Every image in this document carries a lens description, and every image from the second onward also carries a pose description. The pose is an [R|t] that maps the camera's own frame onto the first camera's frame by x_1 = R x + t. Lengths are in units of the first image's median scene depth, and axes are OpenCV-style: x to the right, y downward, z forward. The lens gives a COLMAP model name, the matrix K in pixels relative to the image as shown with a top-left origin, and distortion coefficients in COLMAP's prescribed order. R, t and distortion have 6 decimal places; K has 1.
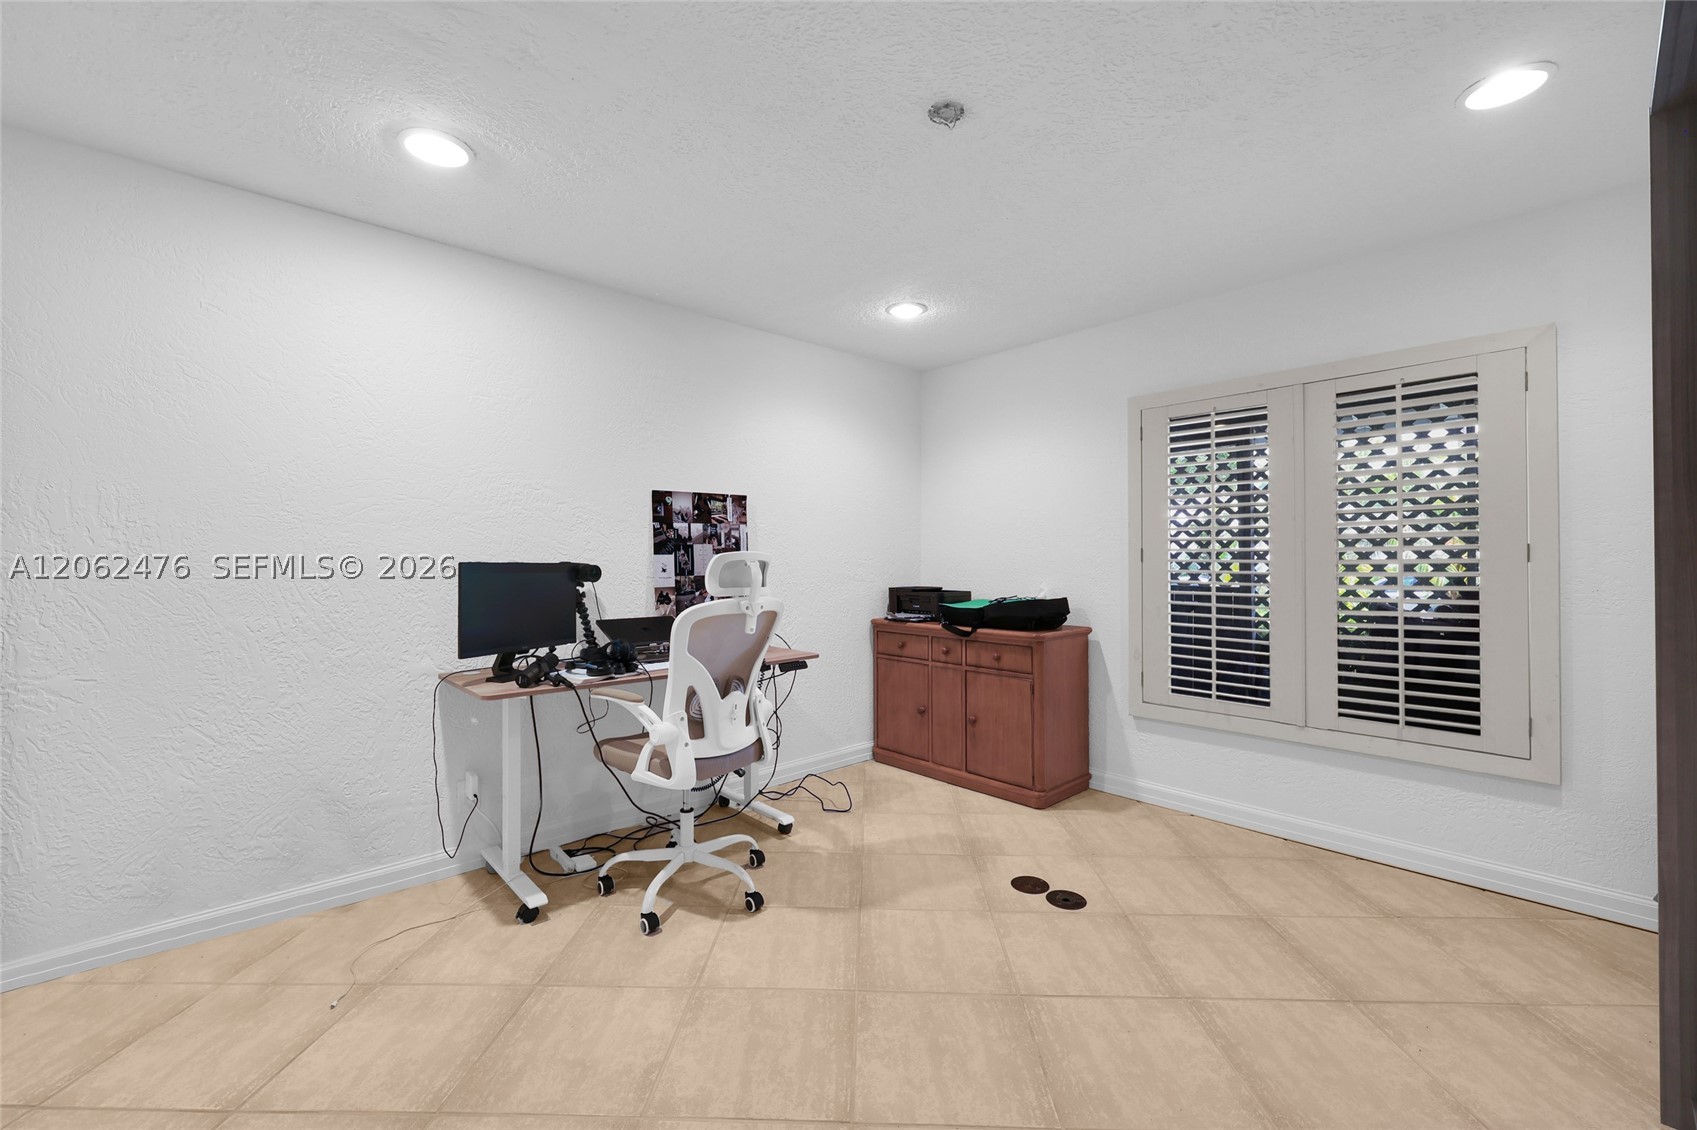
lens RADIAL K [[694.1, 0, 850.0], [0, 694.1, 560.9], [0, 0, 1]] dist [0.001174, 0.000246]
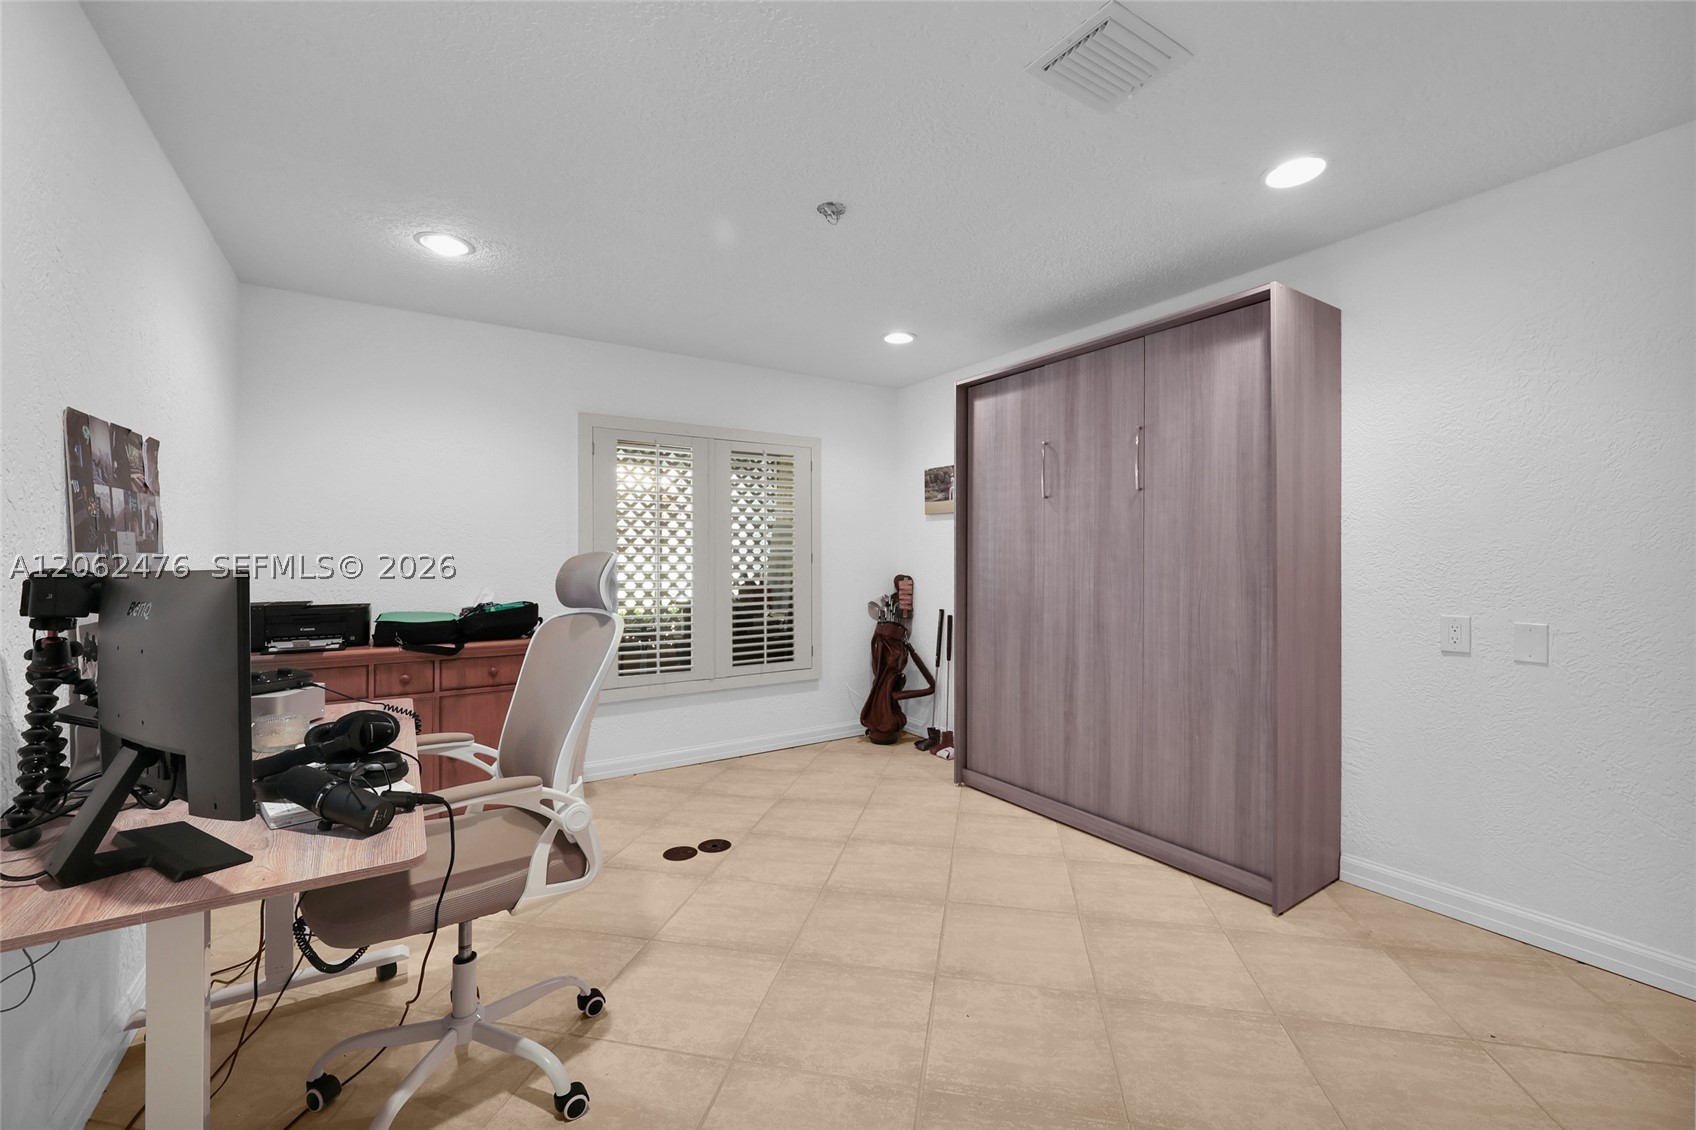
lens RADIAL K [[693.7, 0, 849.2], [0, 693.7, 561.9], [0, 0, 1]] dist [0.001174, 0.000246]
pose [[0.174585, -0.001050, 0.984642, -0.806256], [0.003853, 0.999993, 0.000383, -0.001124], [-0.984635, 0.003727, 0.174588, 0.547906]]
